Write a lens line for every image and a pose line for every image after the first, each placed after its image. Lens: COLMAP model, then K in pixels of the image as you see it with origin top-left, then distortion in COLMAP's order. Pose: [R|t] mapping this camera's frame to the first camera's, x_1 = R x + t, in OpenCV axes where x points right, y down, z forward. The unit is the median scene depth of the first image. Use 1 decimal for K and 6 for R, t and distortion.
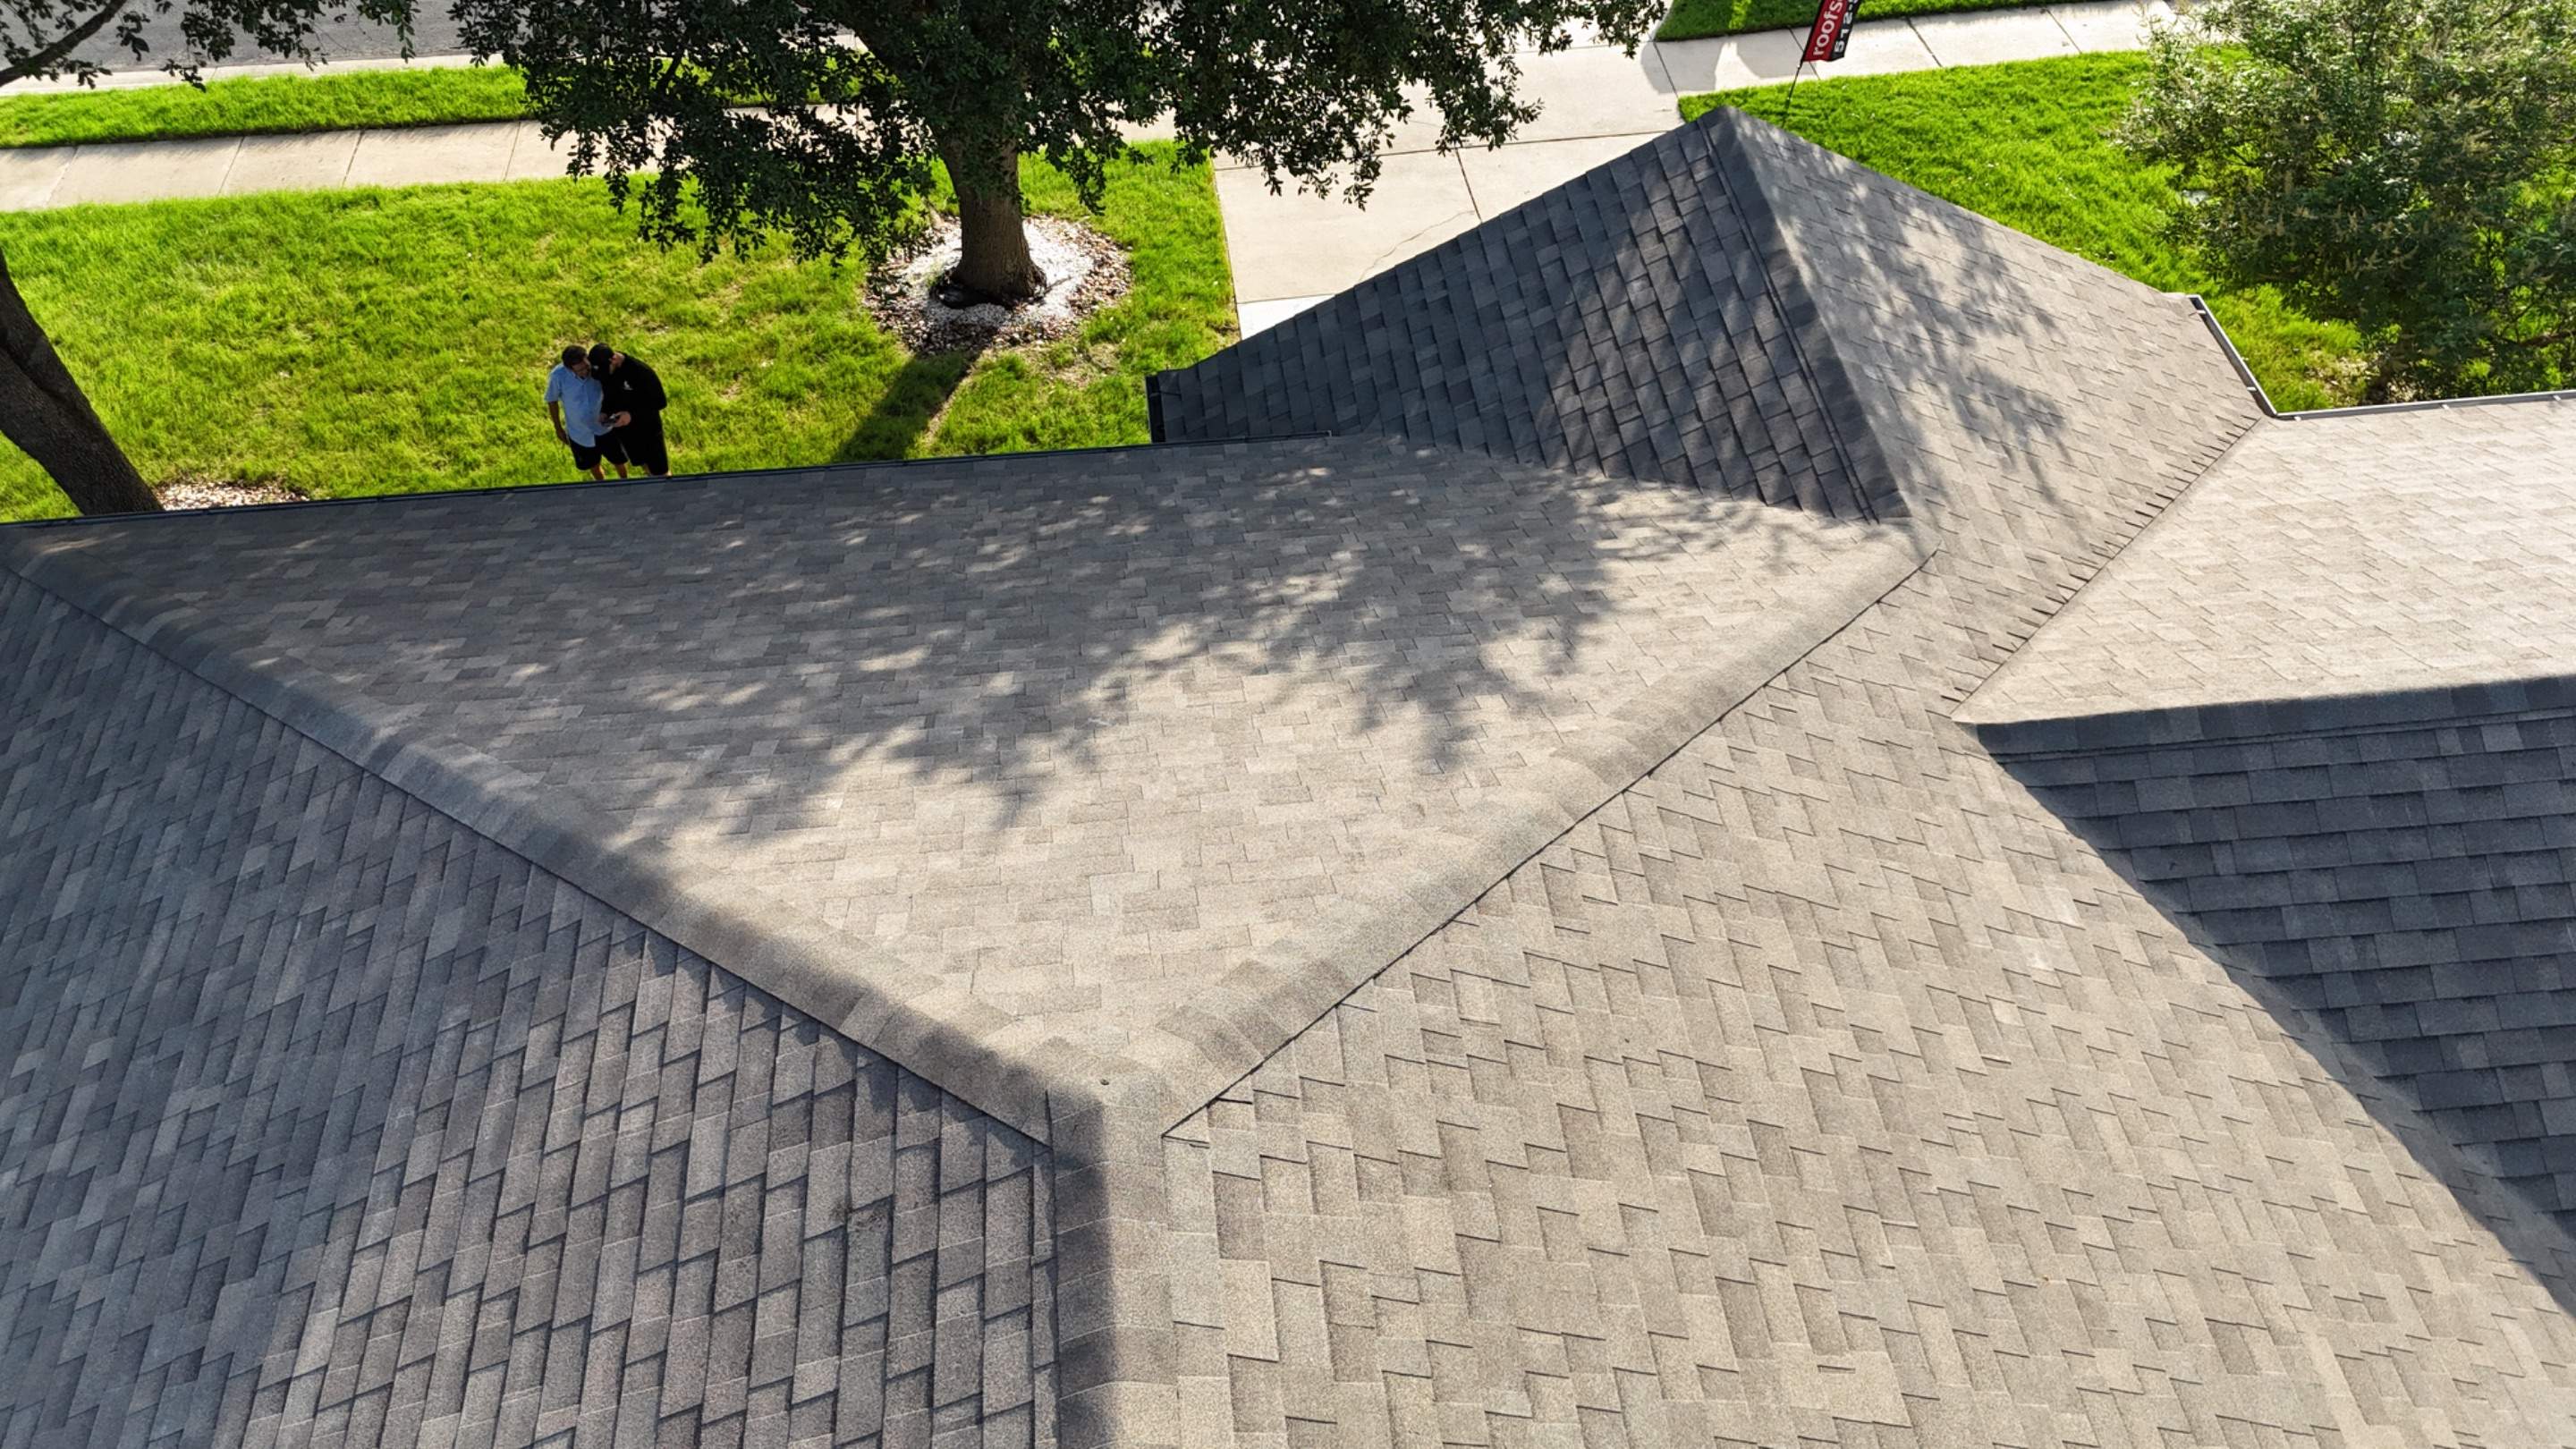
lens RADIAL K [[1900.1, 0, 1279.9], [0, 1900.1, 738.0], [0, 0, 1]] dist [0.069393, -0.065892]
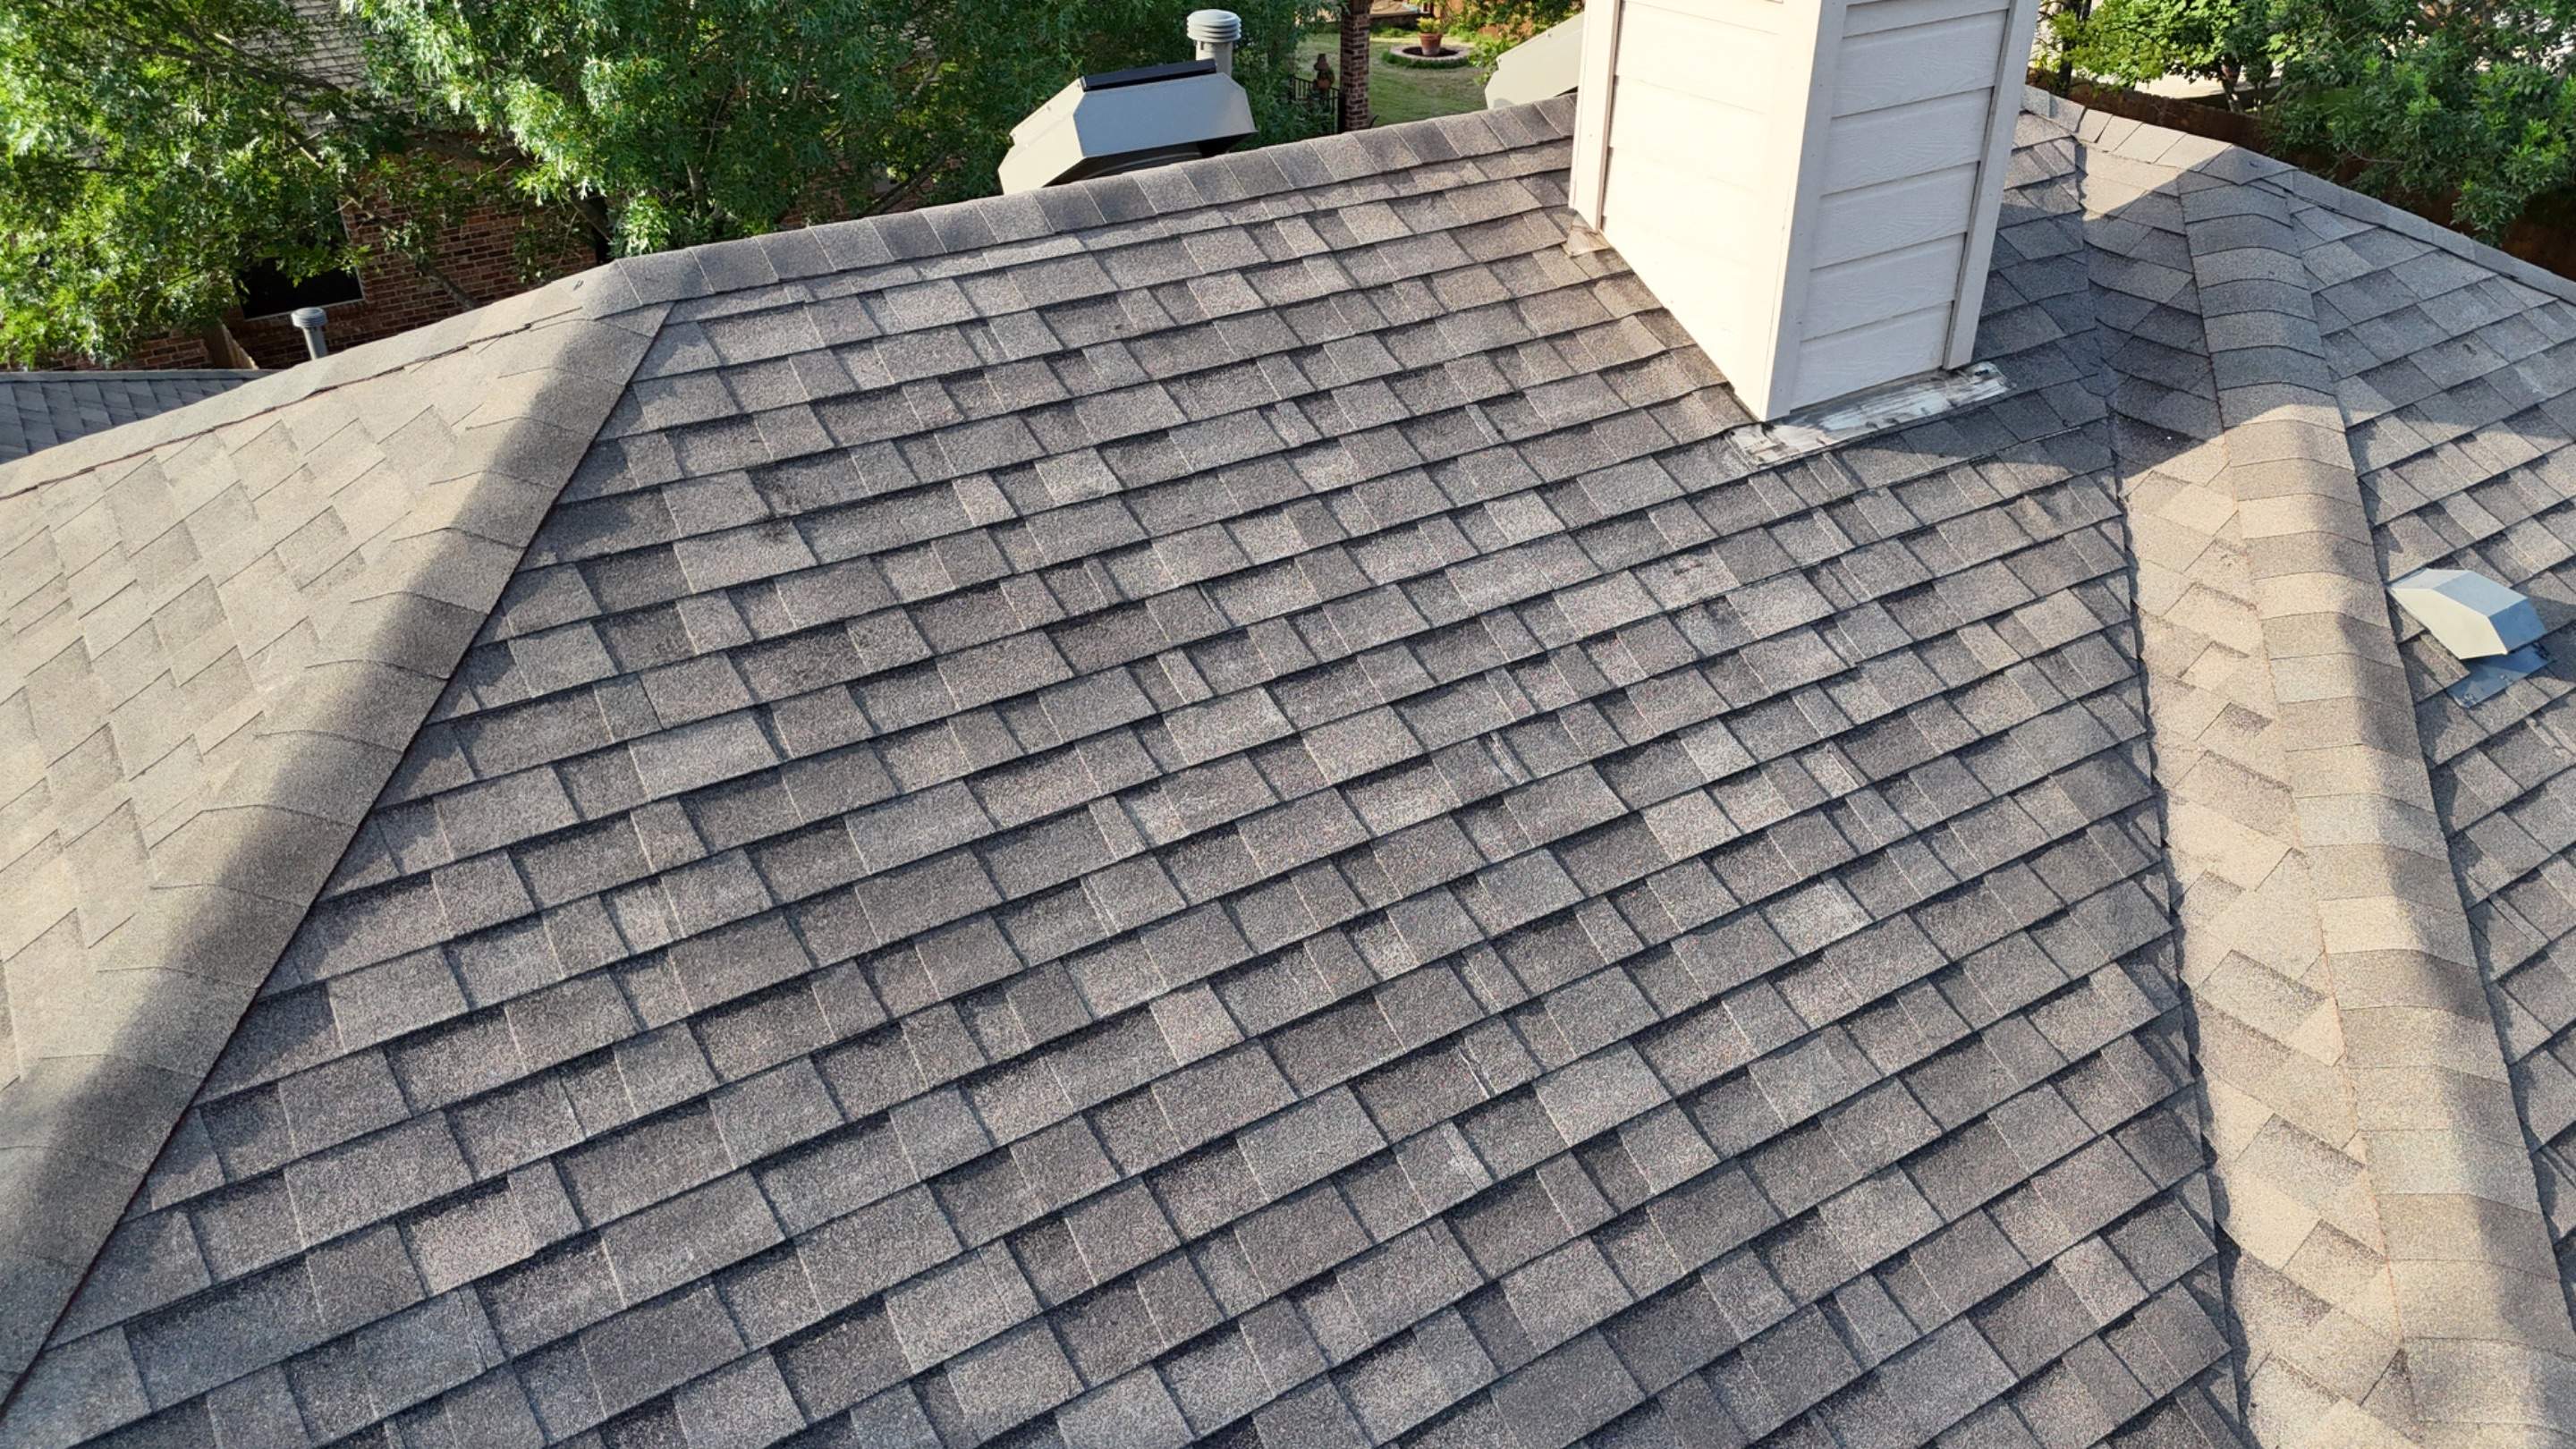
lens RADIAL K [[1901.8, 0, 1281.3], [0, 1901.8, 734.9], [0, 0, 1]] dist [0.070101, -0.067659]
pose [[-0.467940, -0.445750, 0.763112, -0.611220], [0.675810, 0.375936, 0.633998, -0.044661], [-0.569485, 0.812391, 0.125327, 0.554787]]
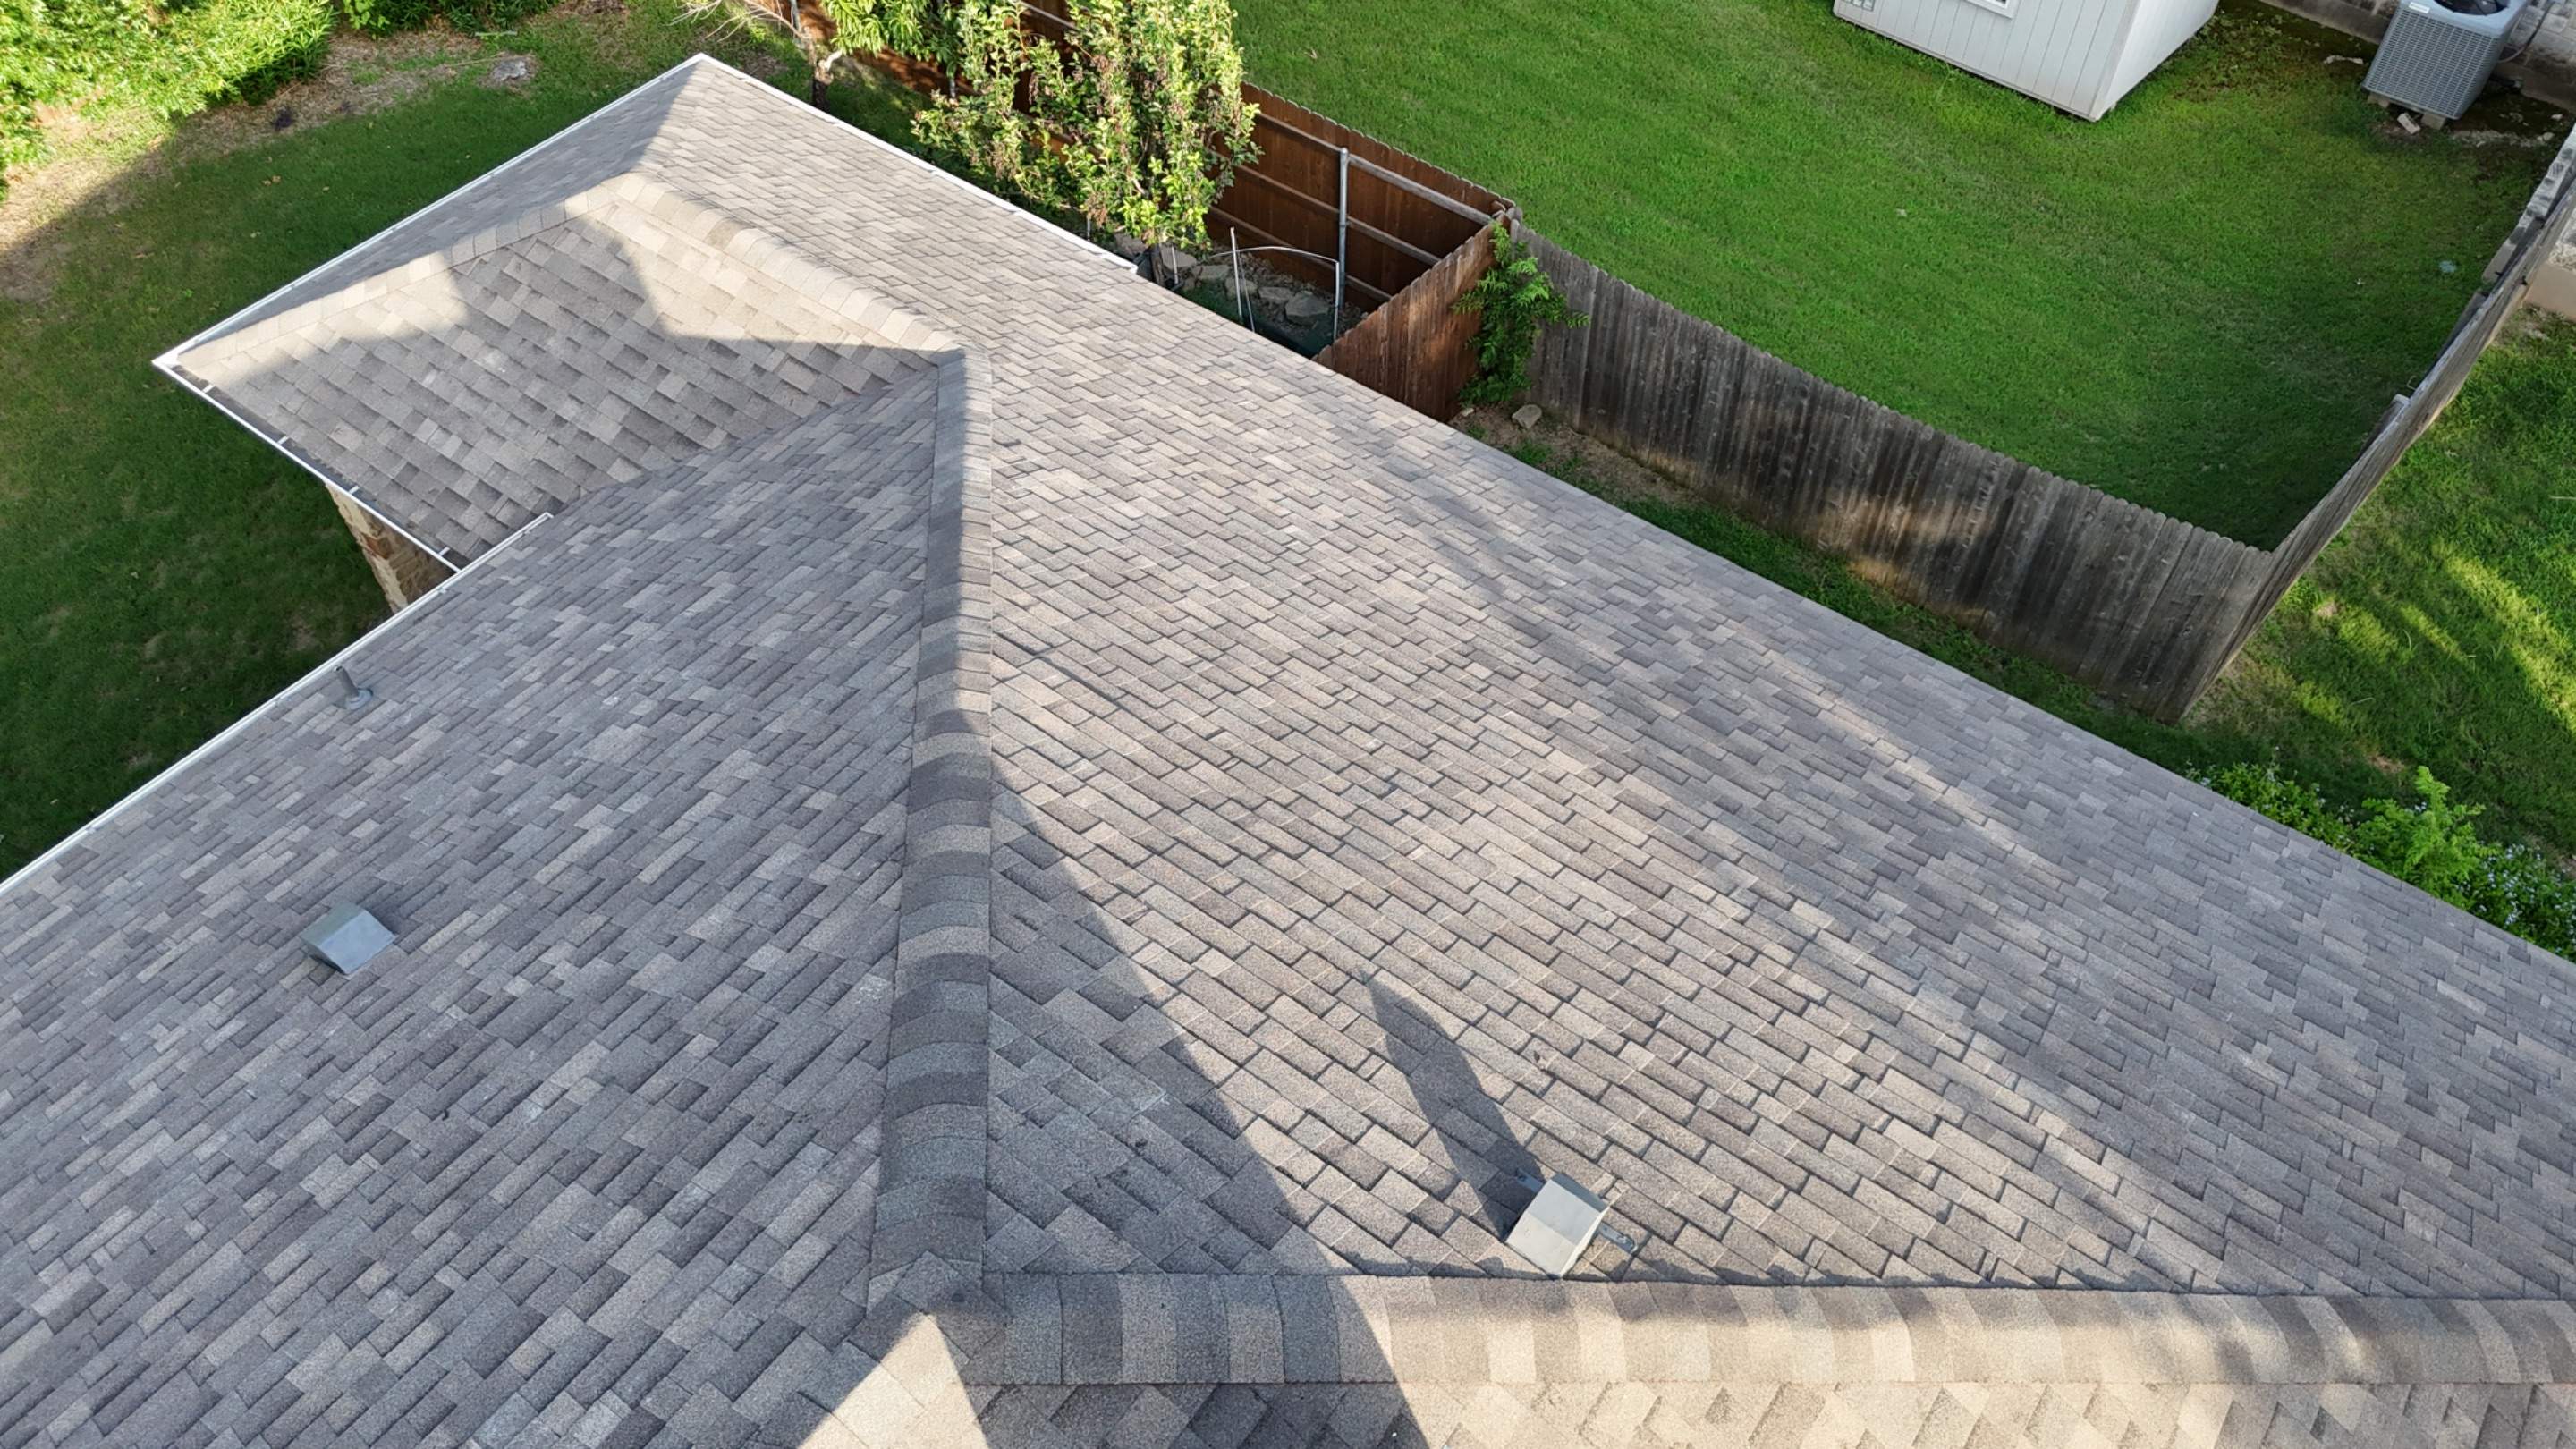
lens RADIAL K [[1901.8, 0, 1281.3], [0, 1901.8, 734.9], [0, 0, 1]] dist [0.070101, -0.067659]
pose [[-0.684497, 0.568898, -0.455872, -0.022335], [-0.546515, 0.013415, 0.837342, 0.017937], [0.482478, 0.822299, 0.301729, -0.021565]]
